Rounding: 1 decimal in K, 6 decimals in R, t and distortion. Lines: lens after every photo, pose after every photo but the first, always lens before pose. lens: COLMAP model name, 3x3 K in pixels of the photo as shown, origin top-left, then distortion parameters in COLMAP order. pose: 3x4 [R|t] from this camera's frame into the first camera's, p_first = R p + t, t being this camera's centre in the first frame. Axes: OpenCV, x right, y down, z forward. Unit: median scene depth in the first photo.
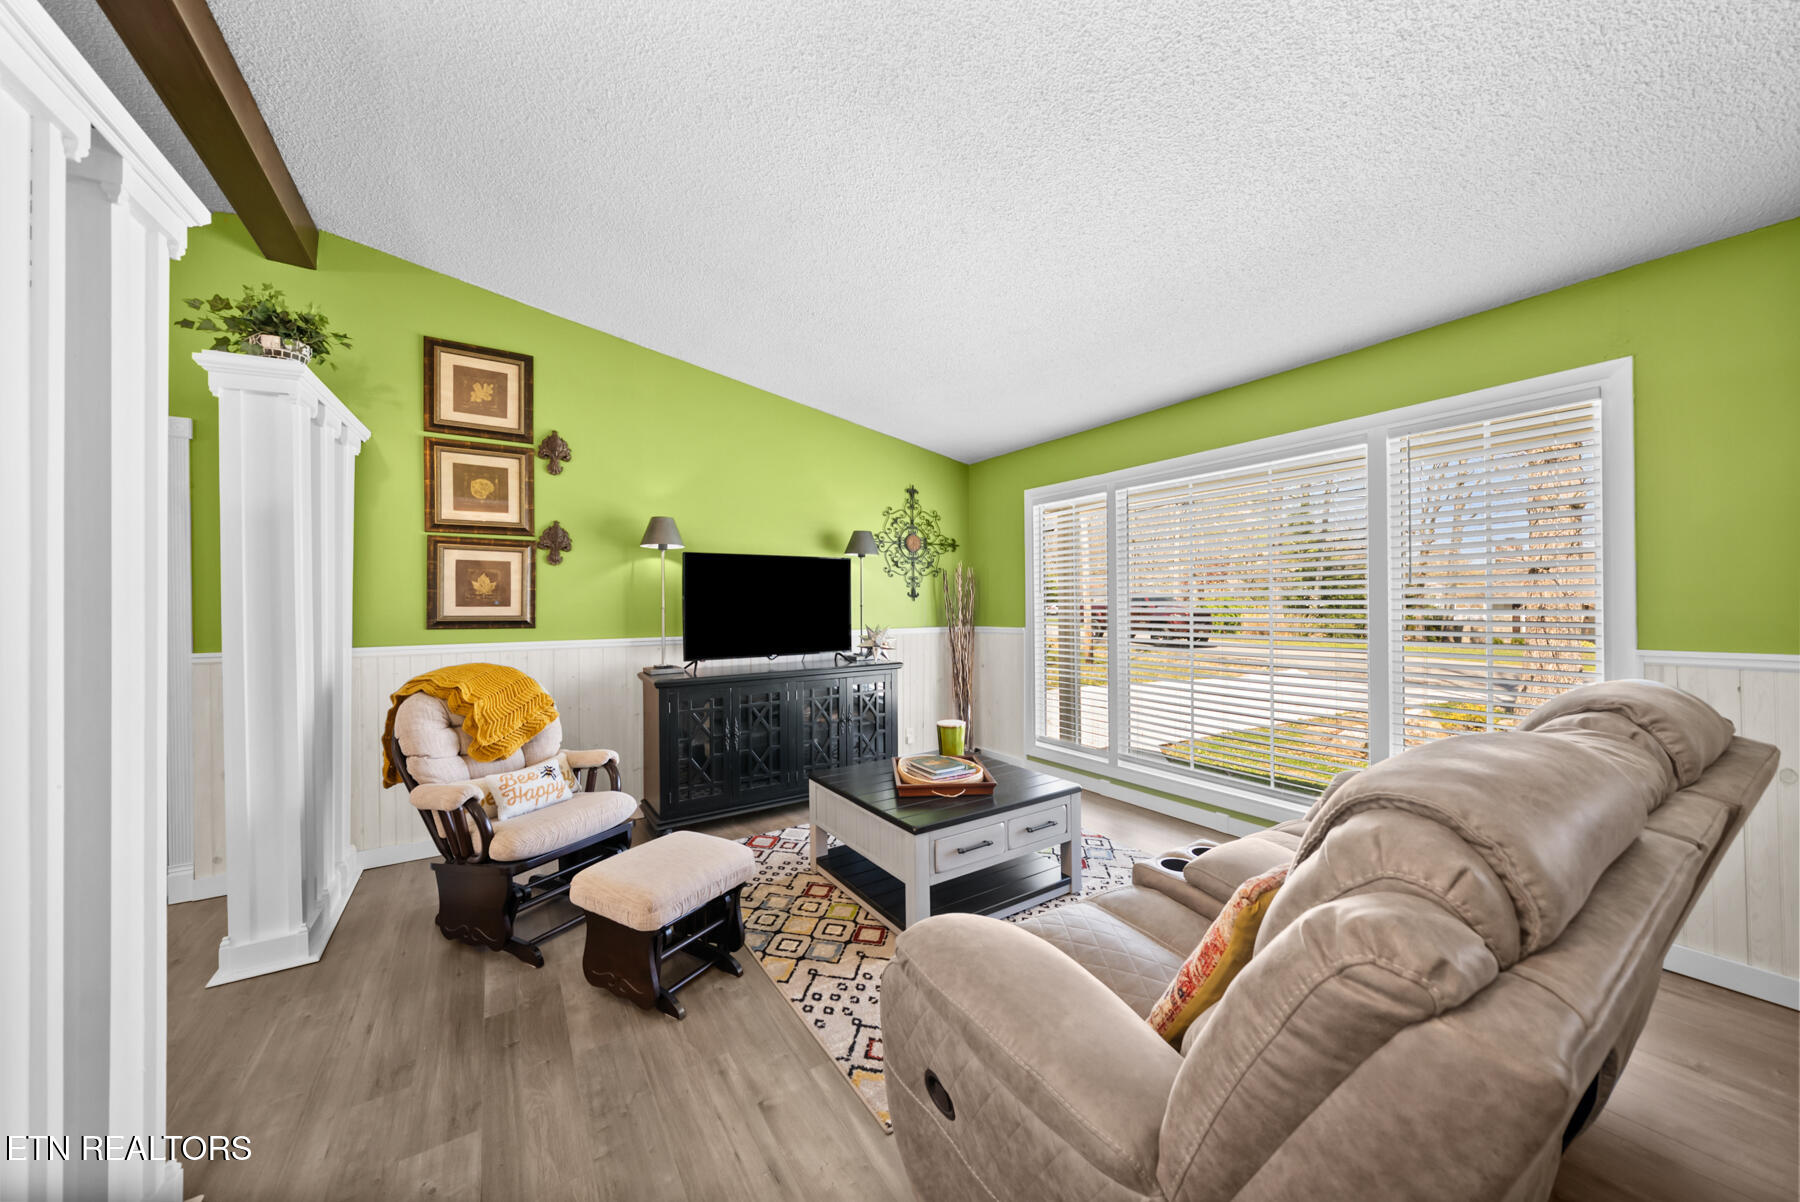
lens RADIAL K [[620.8, 0, 897.8], [0, 620.8, 596.2], [0, 0, 1]] dist [-0.003655, -0.000409]
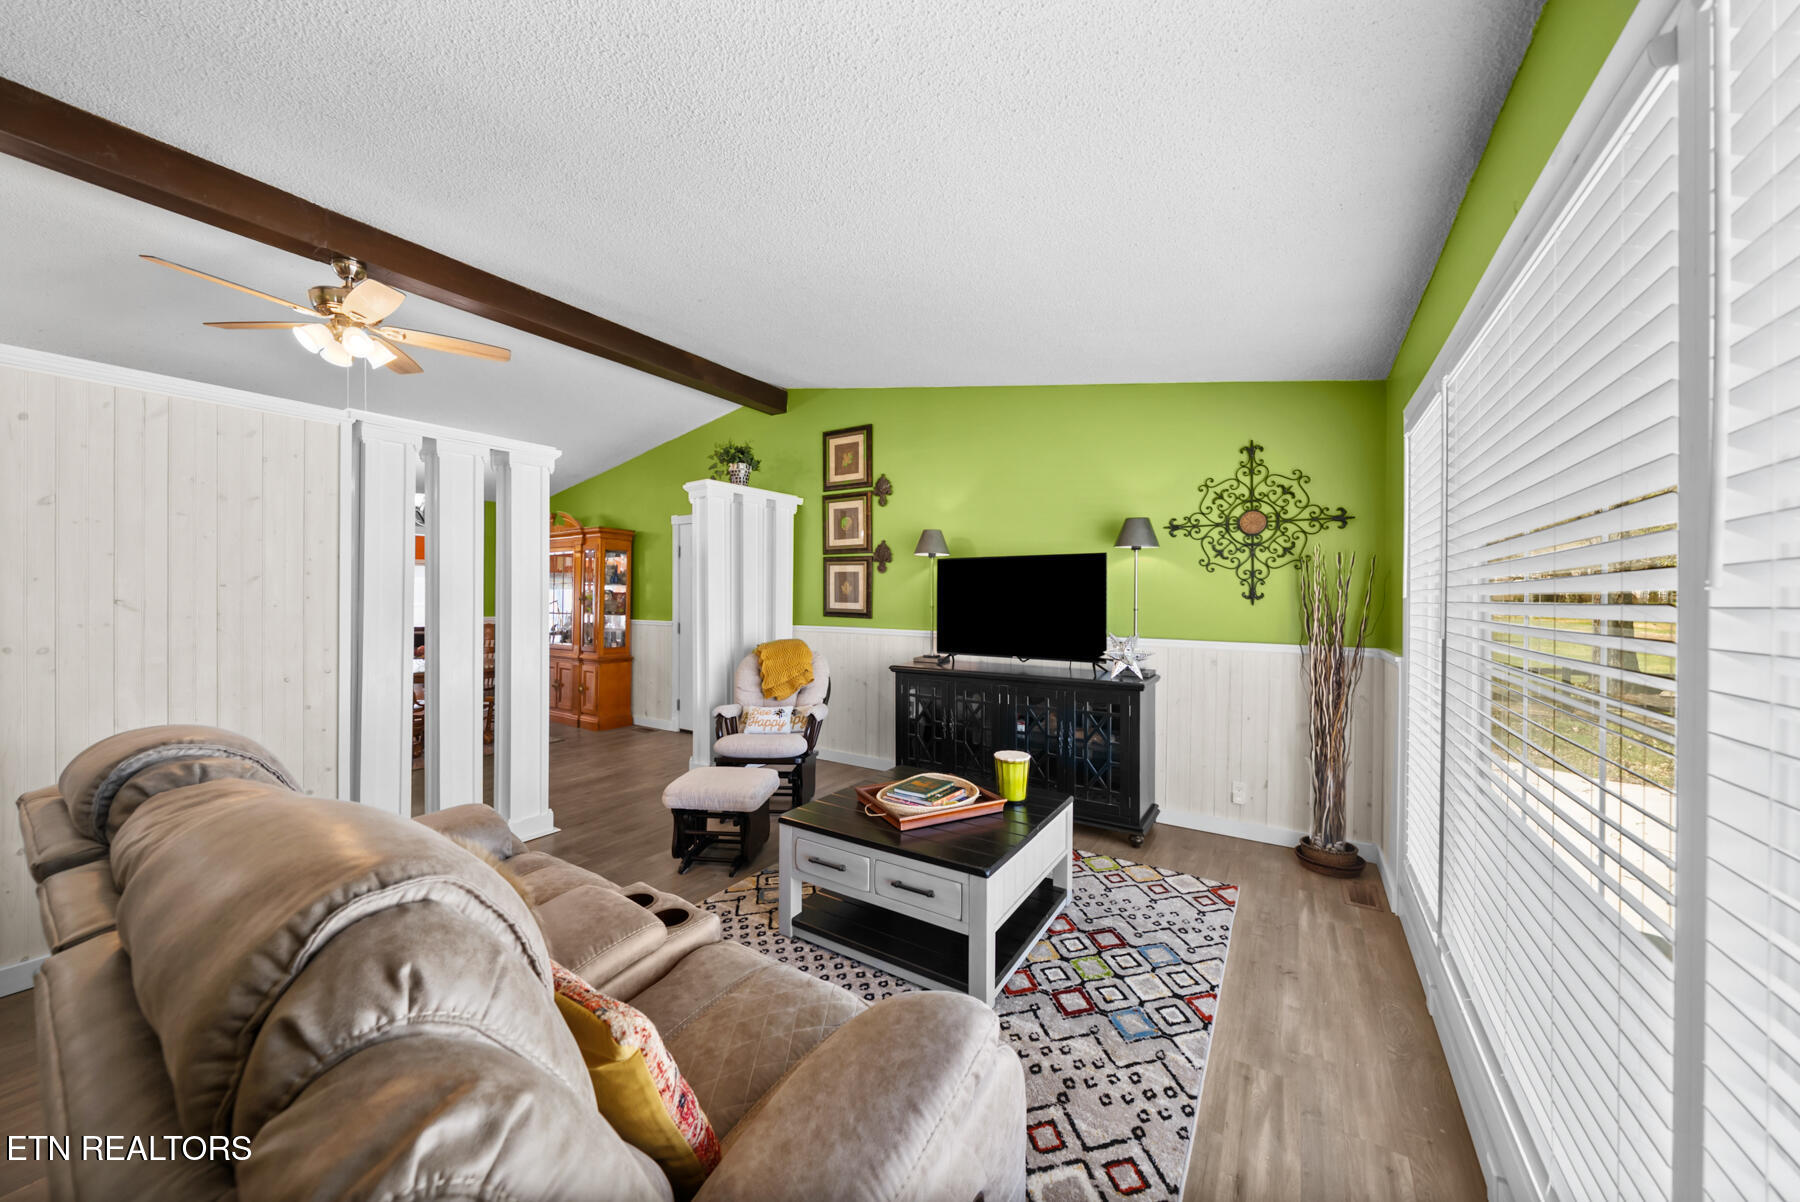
lens RADIAL K [[620.8, 0, 897.2], [0, 620.8, 591.7], [0, 0, 1]] dist [-0.003655, -0.000409]
pose [[0.404892, 0.004511, -0.914353, 0.702640], [0.003007, 0.999976, 0.006265, -0.017262], [0.914359, -0.005286, 0.404869, 0.476394]]
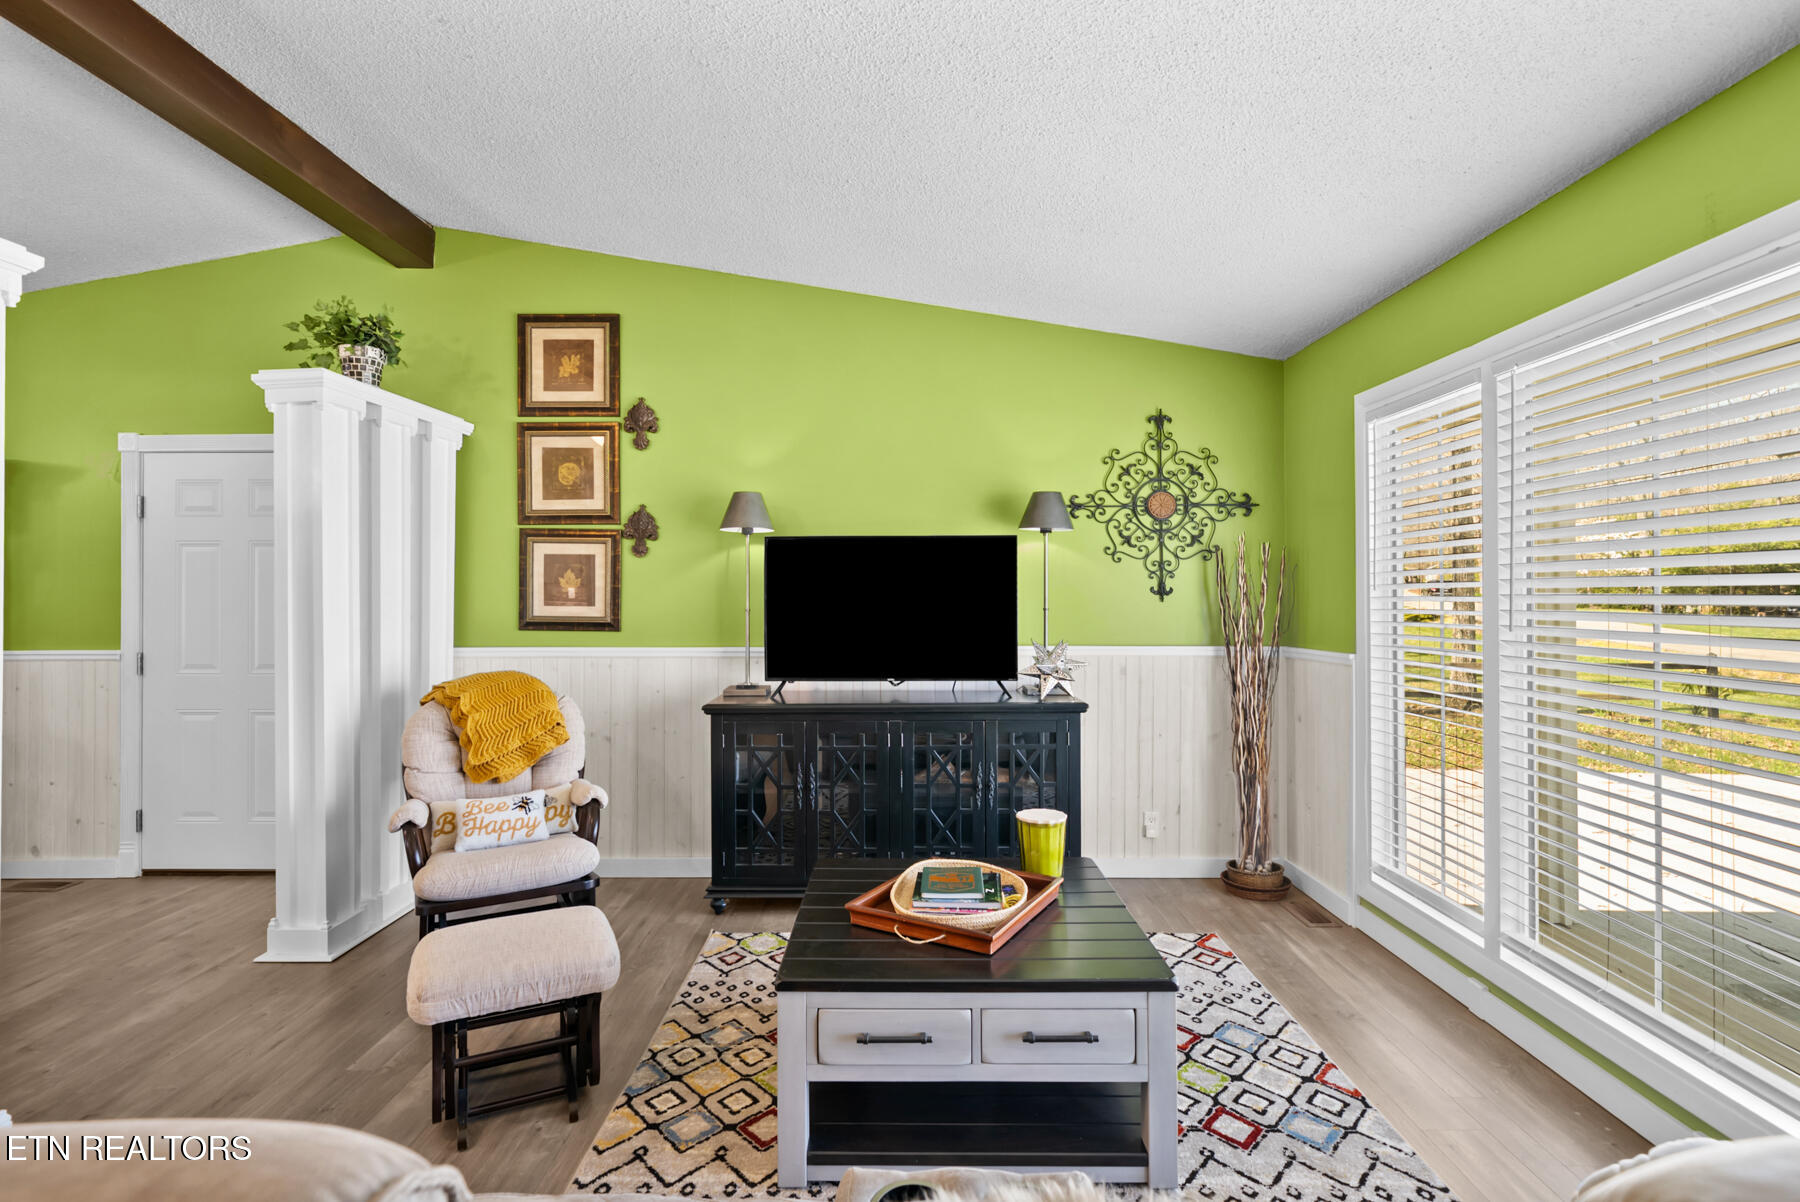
lens RADIAL K [[857.9, 0, 895.4], [0, 857.9, 584.3], [0, 0, 1]] dist [0.001893, 0.000508]
pose [[0.828602, -0.000299, -0.559838, 0.385033], [0.002137, 0.999994, 0.002629, -0.015665], [0.559834, -0.003375, 0.828598, 0.226411]]
